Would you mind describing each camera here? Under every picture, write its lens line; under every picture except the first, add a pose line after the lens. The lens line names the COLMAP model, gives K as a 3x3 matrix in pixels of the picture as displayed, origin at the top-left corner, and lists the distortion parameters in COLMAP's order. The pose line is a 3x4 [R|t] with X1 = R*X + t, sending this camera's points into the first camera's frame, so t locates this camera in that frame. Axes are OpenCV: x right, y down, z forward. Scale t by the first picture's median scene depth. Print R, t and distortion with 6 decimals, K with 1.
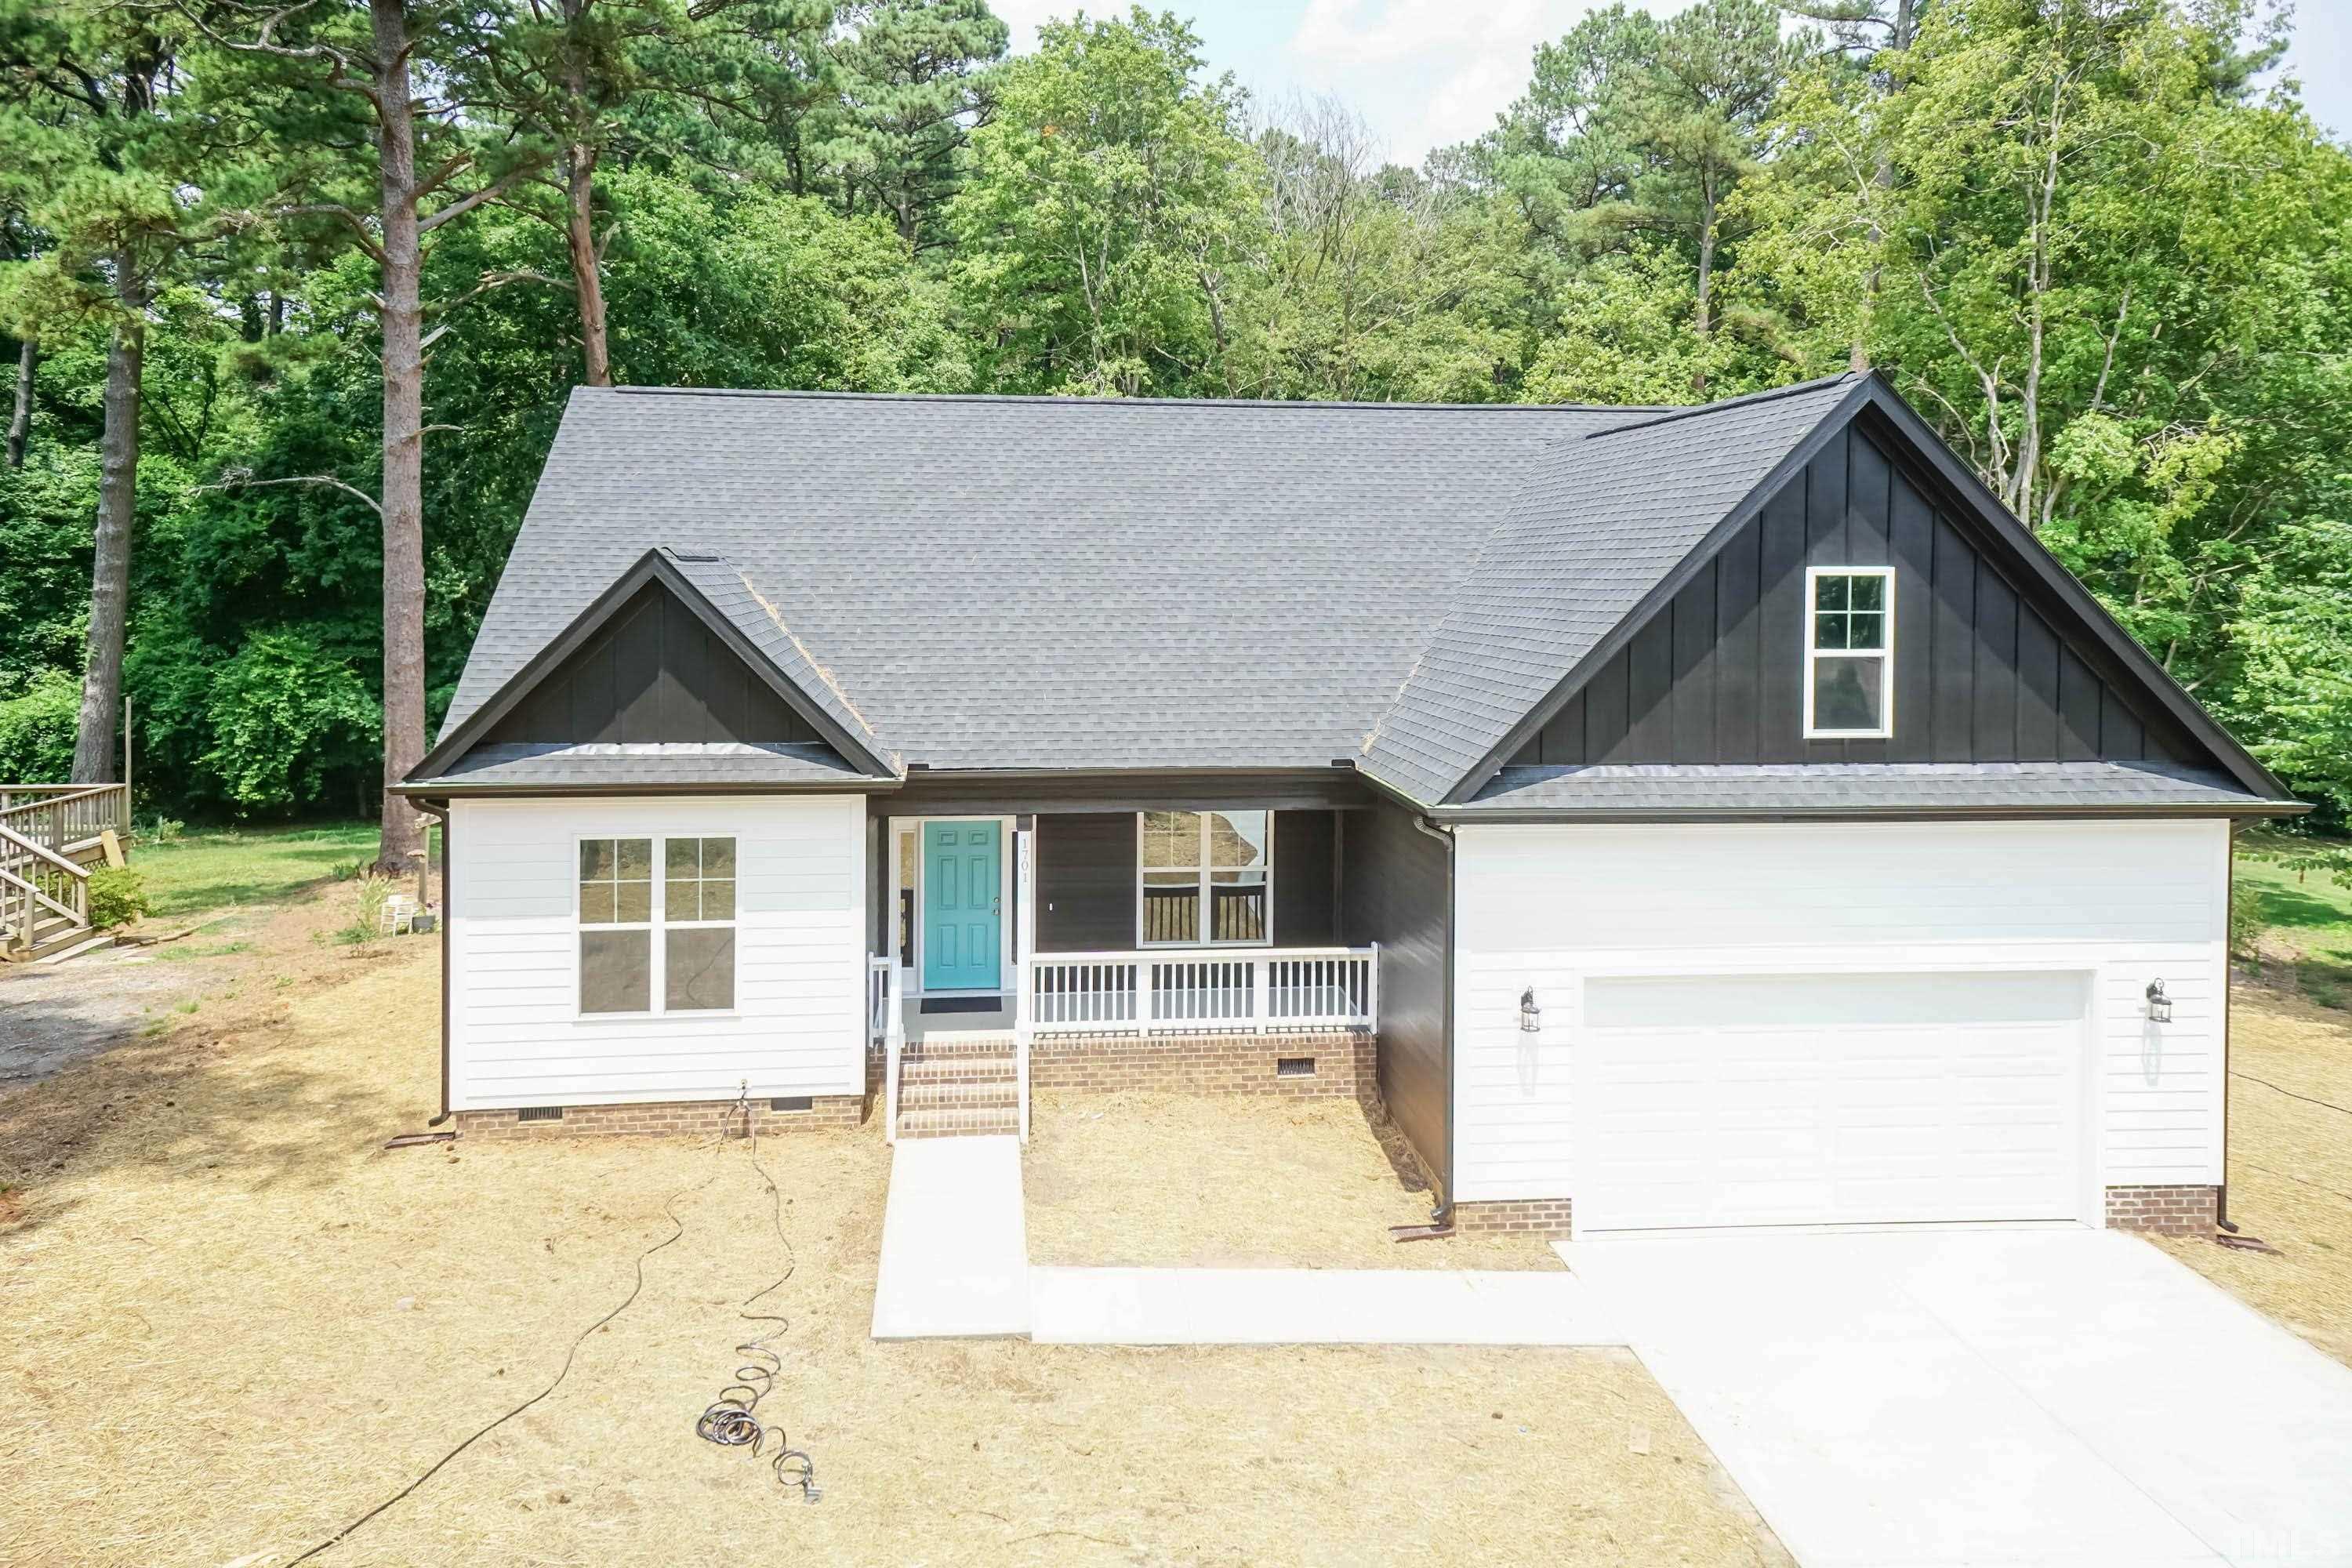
lens RADIAL K [[1572.2, 0, 1095.0], [0, 1572.2, 617.8], [0, 0, 1]] dist [0.053220, 0.008718]
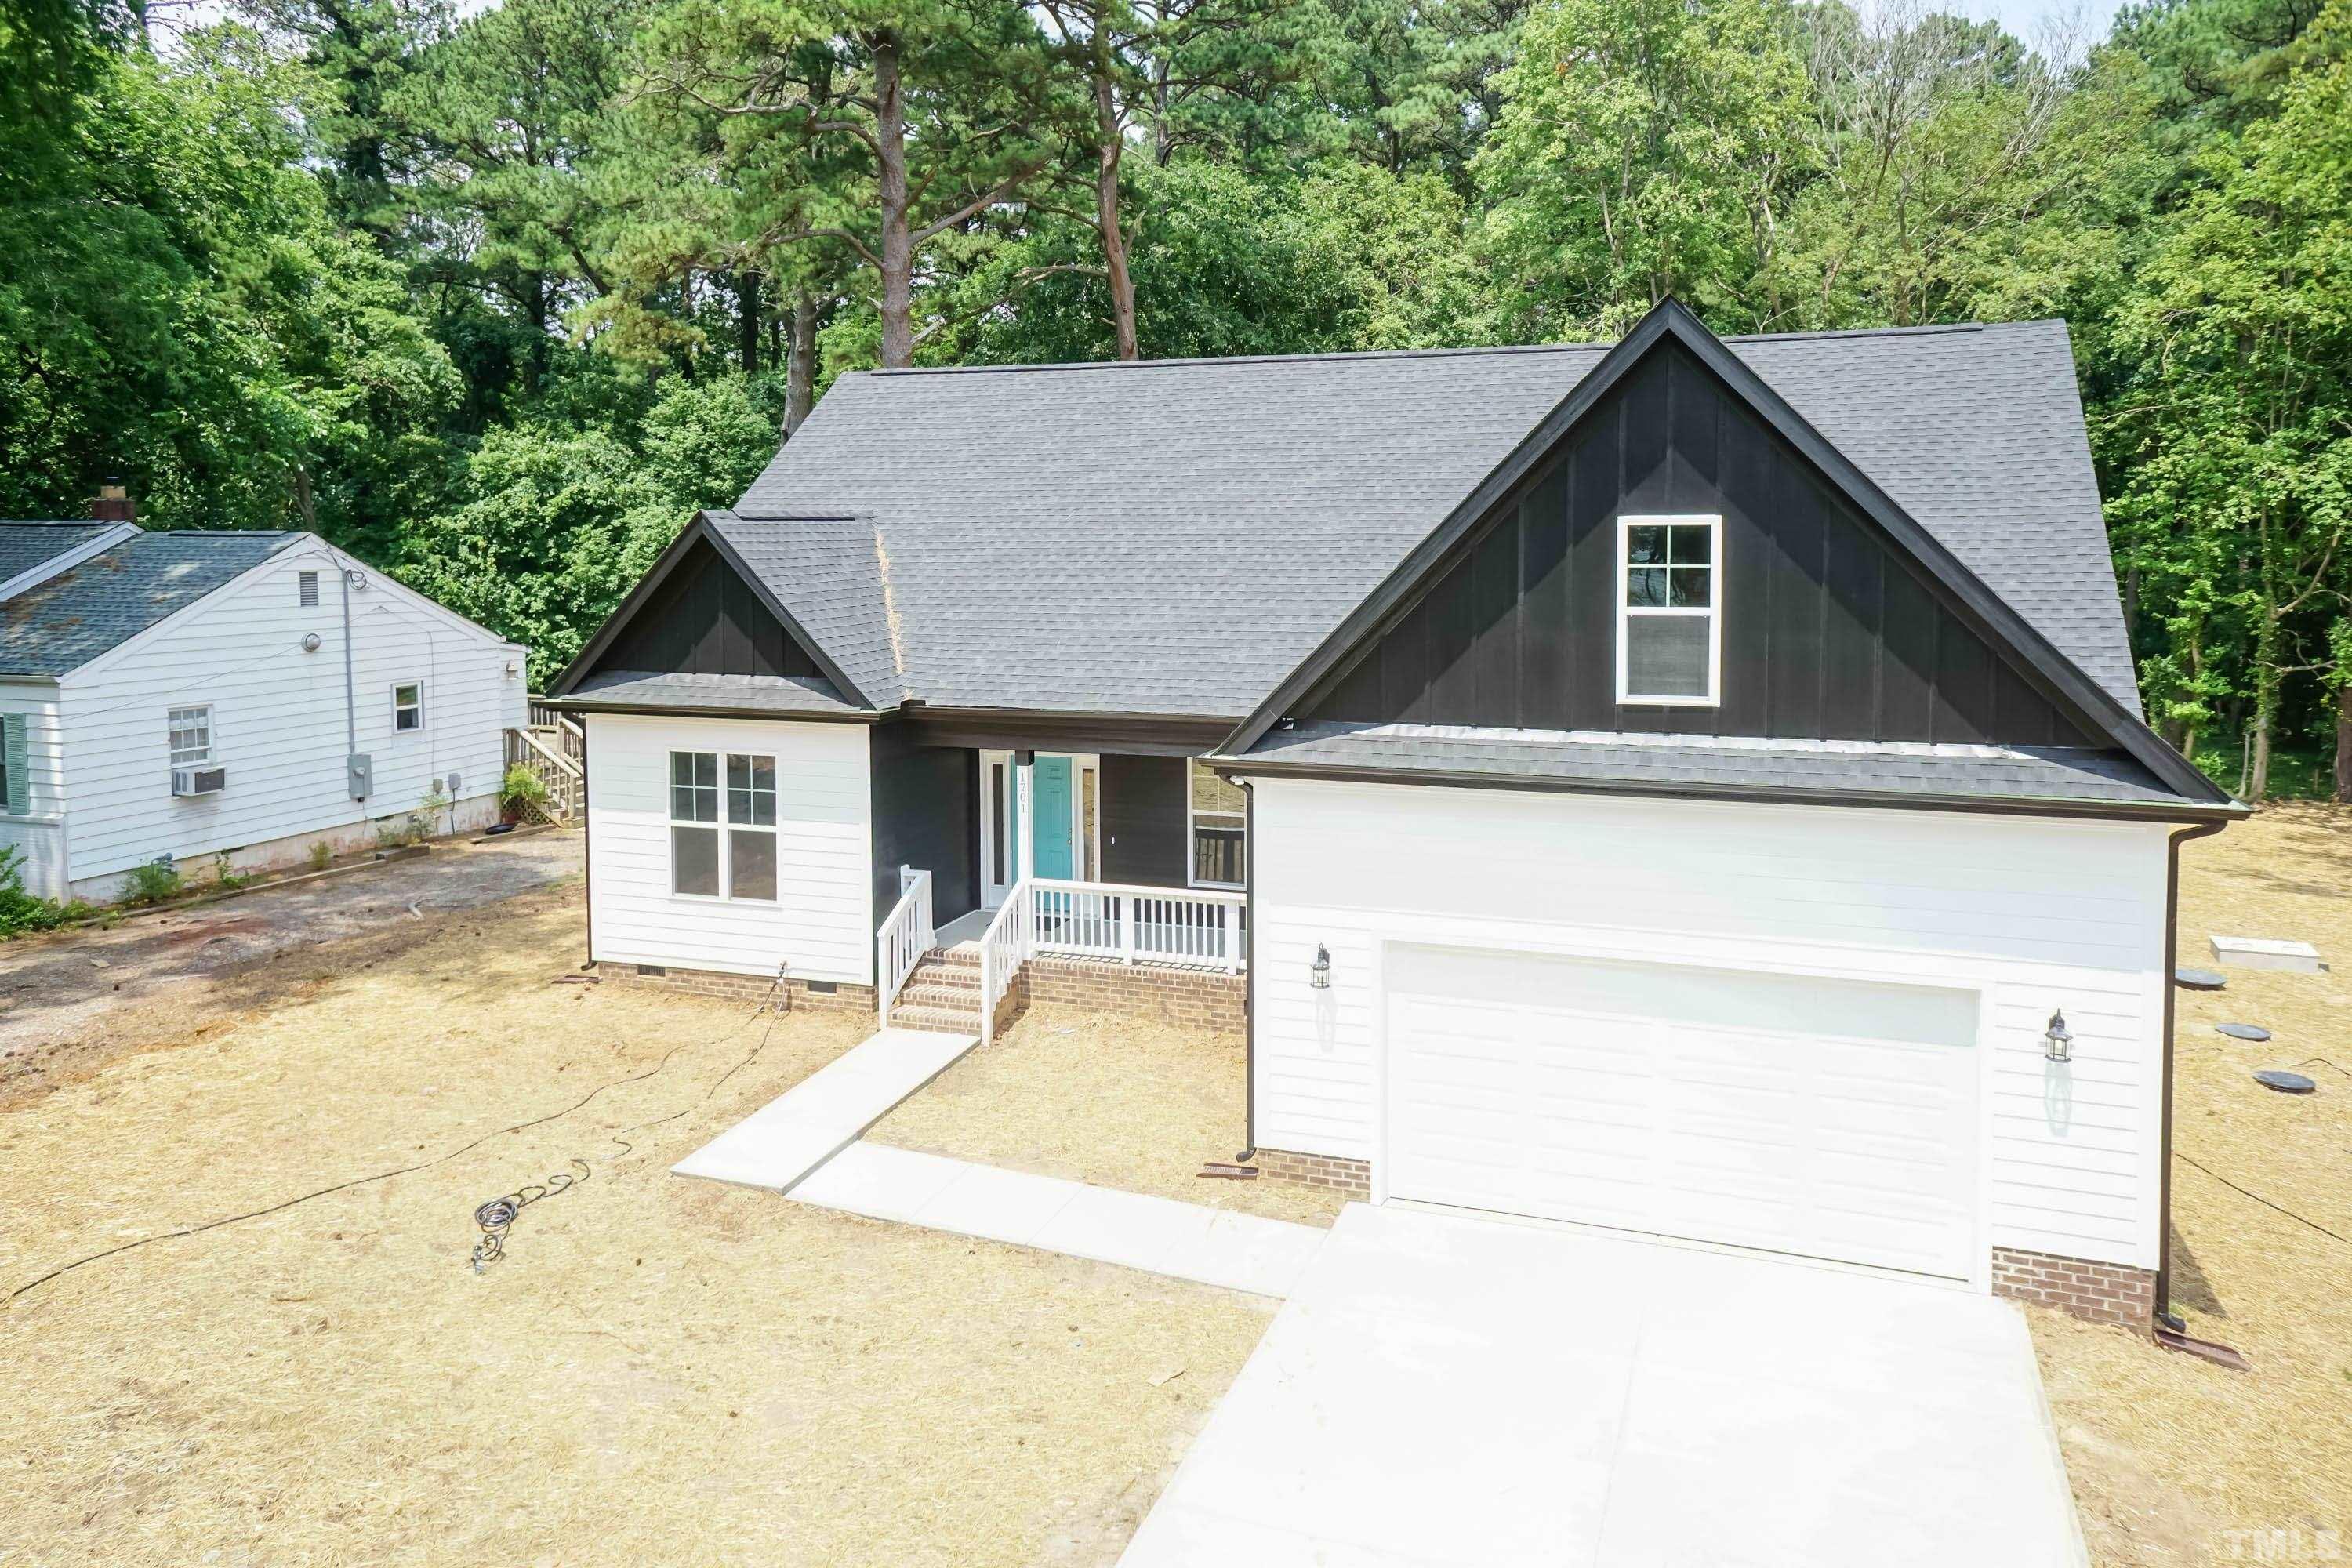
lens RADIAL K [[1572.2, 0, 1242.9], [0, 1572.2, 602.6], [0, 0, 1]] dist [0.053220, 0.008718]
pose [[0.908637, 0.011287, -0.417434, 0.580699], [-0.003274, 0.999797, 0.019905, 0.000068], [0.417574, -0.016720, 0.908489, 0.076728]]
